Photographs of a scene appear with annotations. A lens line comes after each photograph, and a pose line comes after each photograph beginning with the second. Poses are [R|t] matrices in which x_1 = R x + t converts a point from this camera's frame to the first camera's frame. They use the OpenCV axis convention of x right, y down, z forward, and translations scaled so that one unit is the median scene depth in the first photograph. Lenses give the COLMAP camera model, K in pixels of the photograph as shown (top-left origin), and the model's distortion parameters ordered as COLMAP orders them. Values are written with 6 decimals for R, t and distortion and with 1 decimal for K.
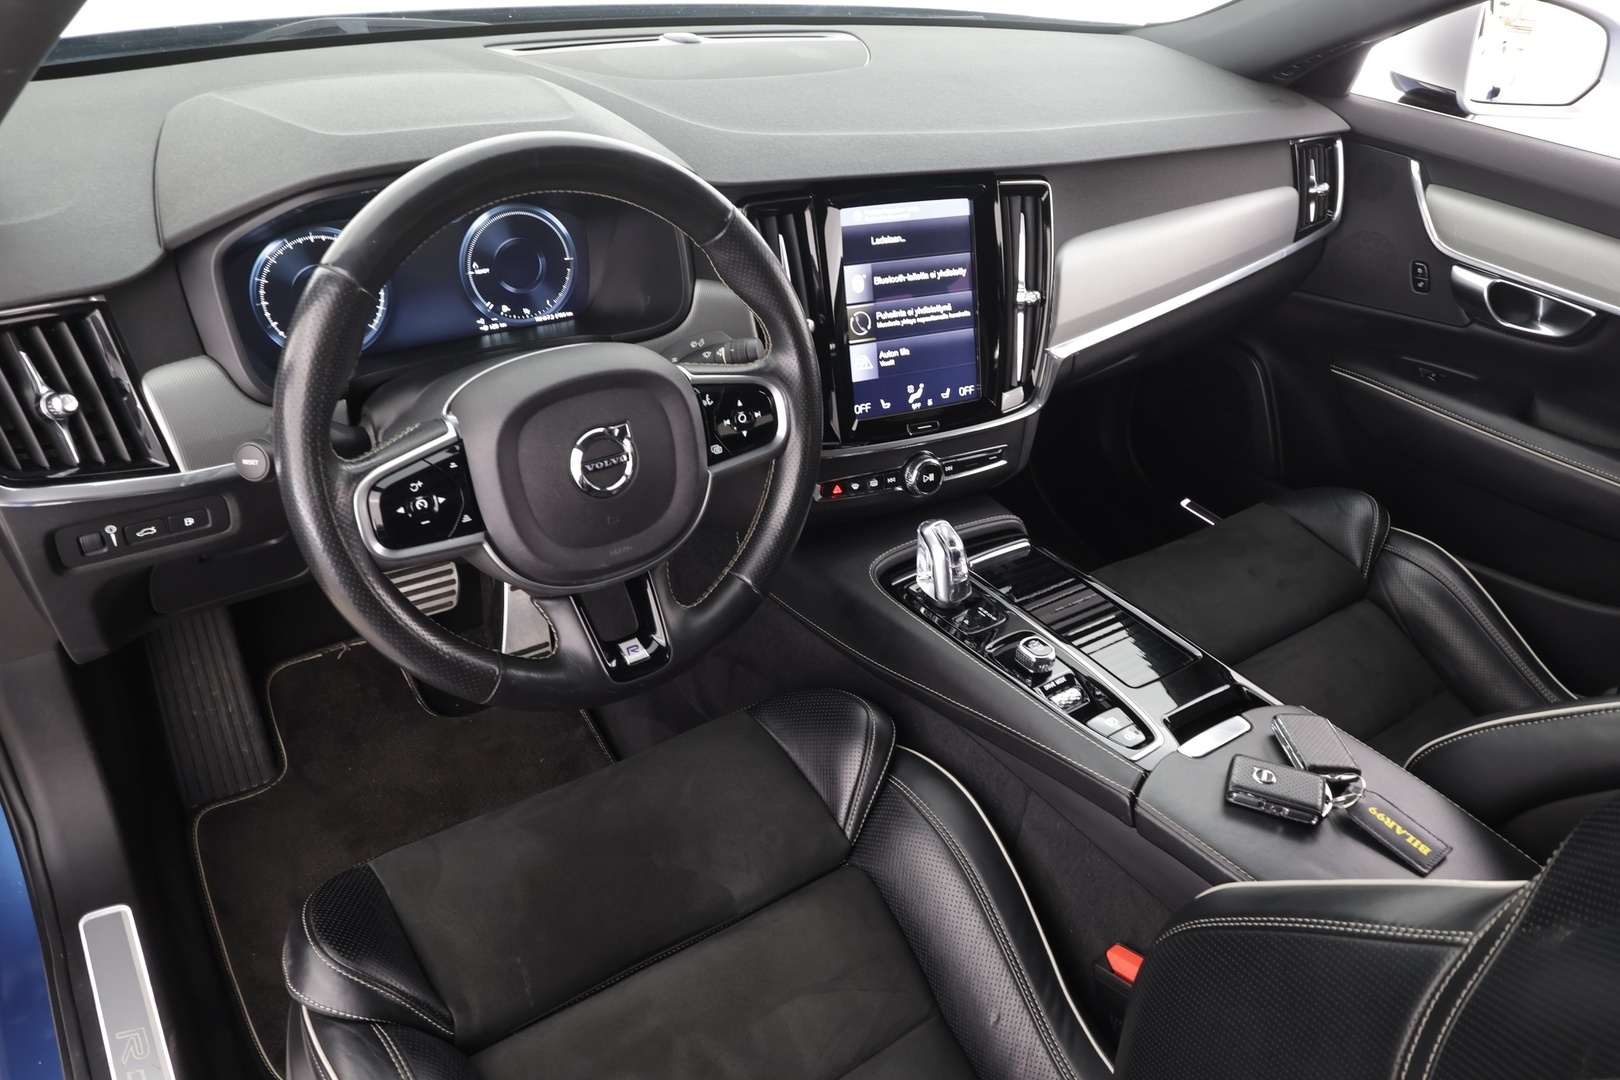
lens RADIAL K [[1121.2, 0, 804.8], [0, 1121.2, 538.6], [0, 0, 1]] dist [0.001218, -0.000083]
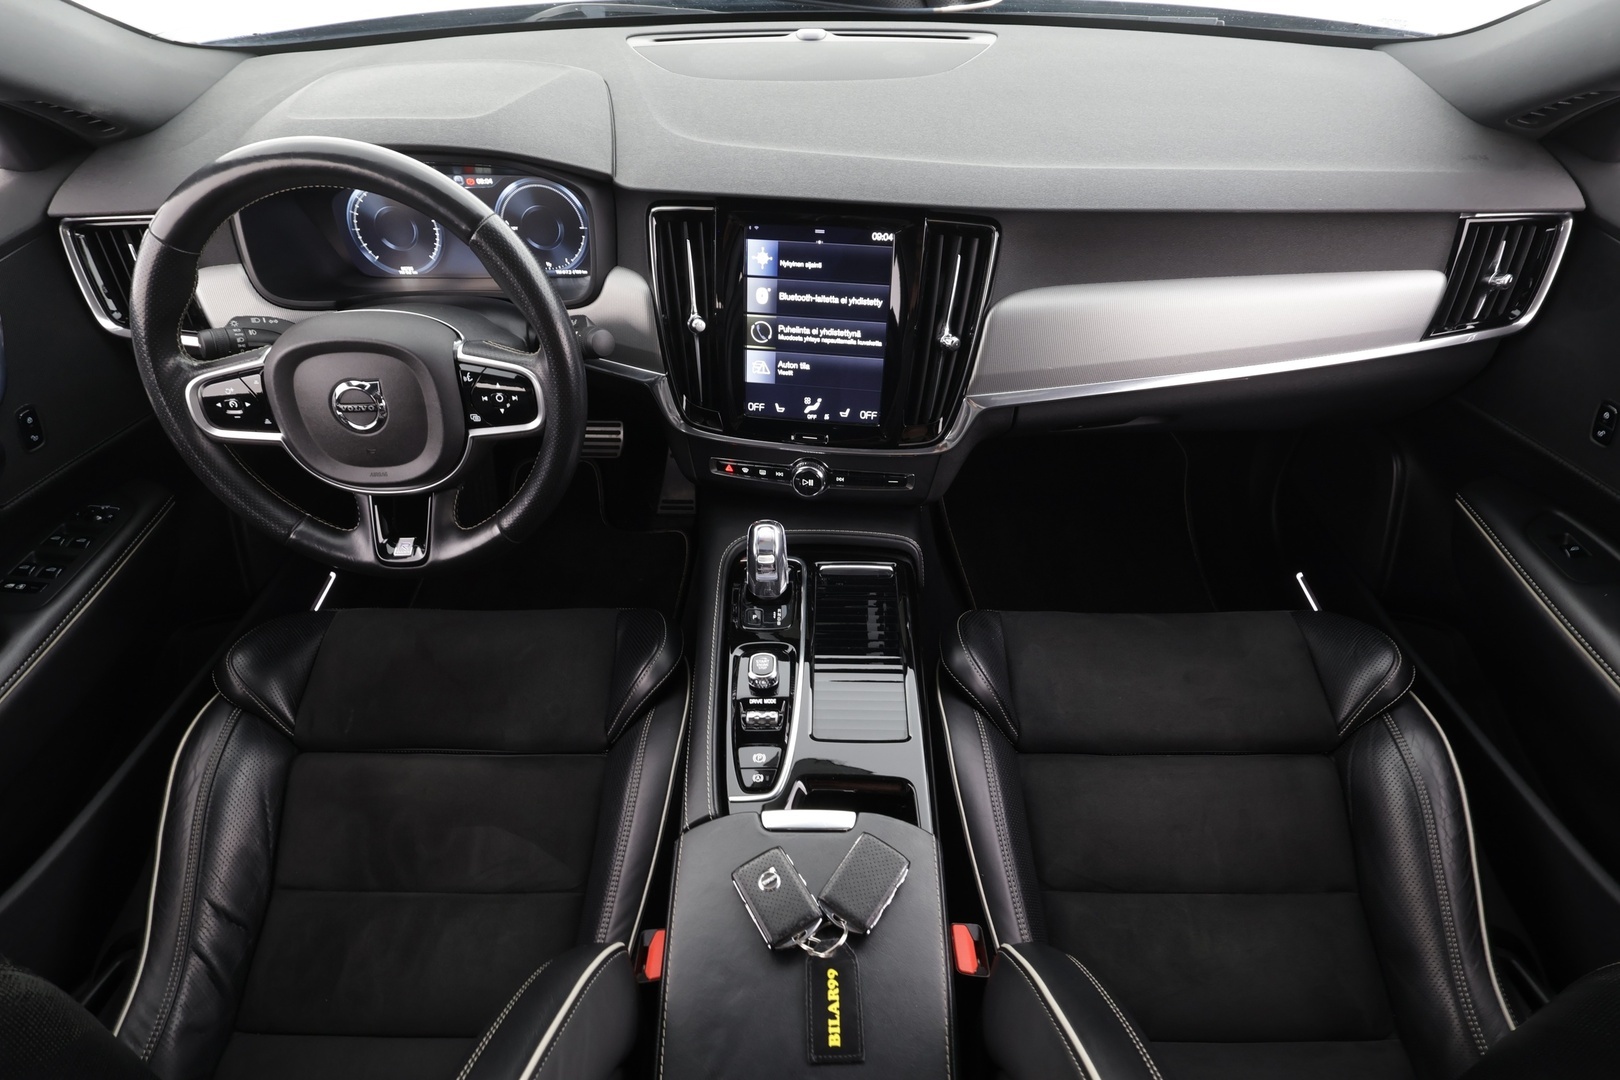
lens RADIAL K [[807.7, 0, 811.6], [0, 807.7, 536.6], [0, 0, 1]] dist [-0.000574, 0.001465]
pose [[0.811618, 0.347410, -0.469662, 0.535648], [-0.259163, 0.934636, 0.243496, -0.210914], [0.523556, -0.075907, 0.848603, 0.337230]]
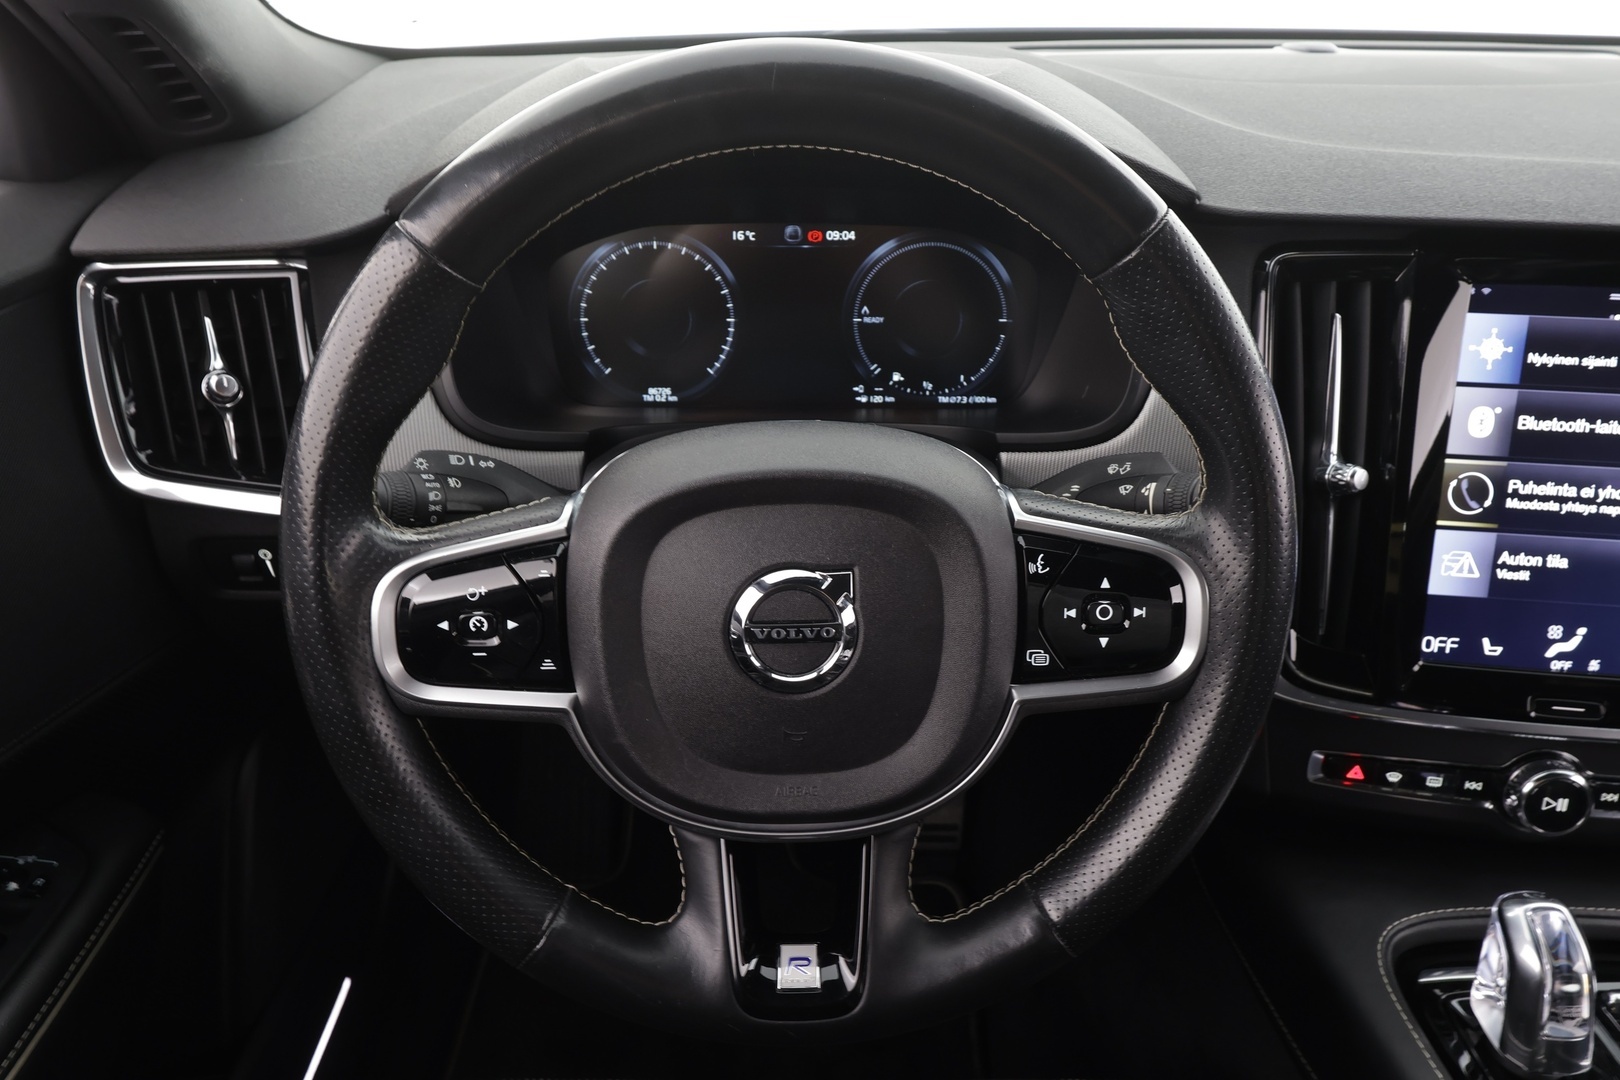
lens RADIAL K [[1121.2, 0, 815.5], [0, 1121.2, 545.7], [0, 0, 1]] dist [0.001218, -0.000083]
pose [[0.822948, 0.211953, -0.527098, 0.080955], [-0.263871, 0.964253, -0.024238, -0.070584], [0.503119, 0.159033, 0.849459, 0.382942]]
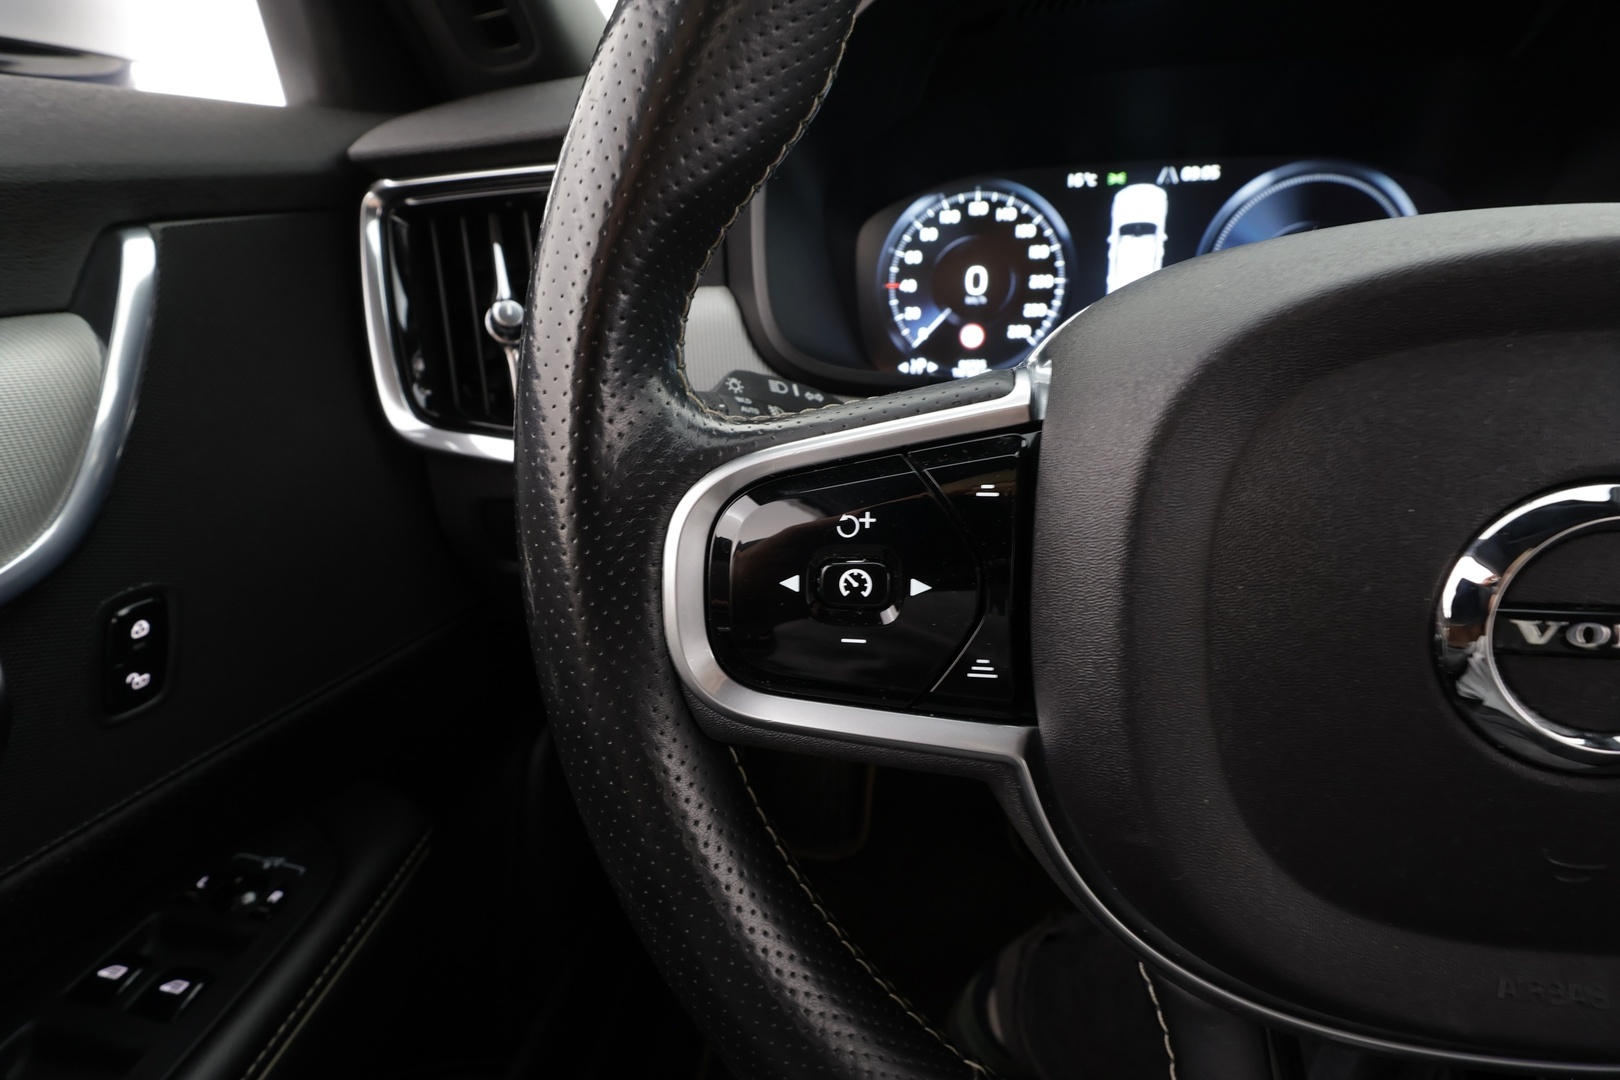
lens RADIAL K [[747.9, 0, 816.5], [0, 747.9, 540.8], [0, 0, 1]] dist [-0.006245, -0.000678]
pose [[0.711948, 0.194679, -0.674707, -0.140271], [-0.290916, 0.956244, -0.031060, -0.021645], [0.639138, 0.218397, 0.737432, 0.561011]]
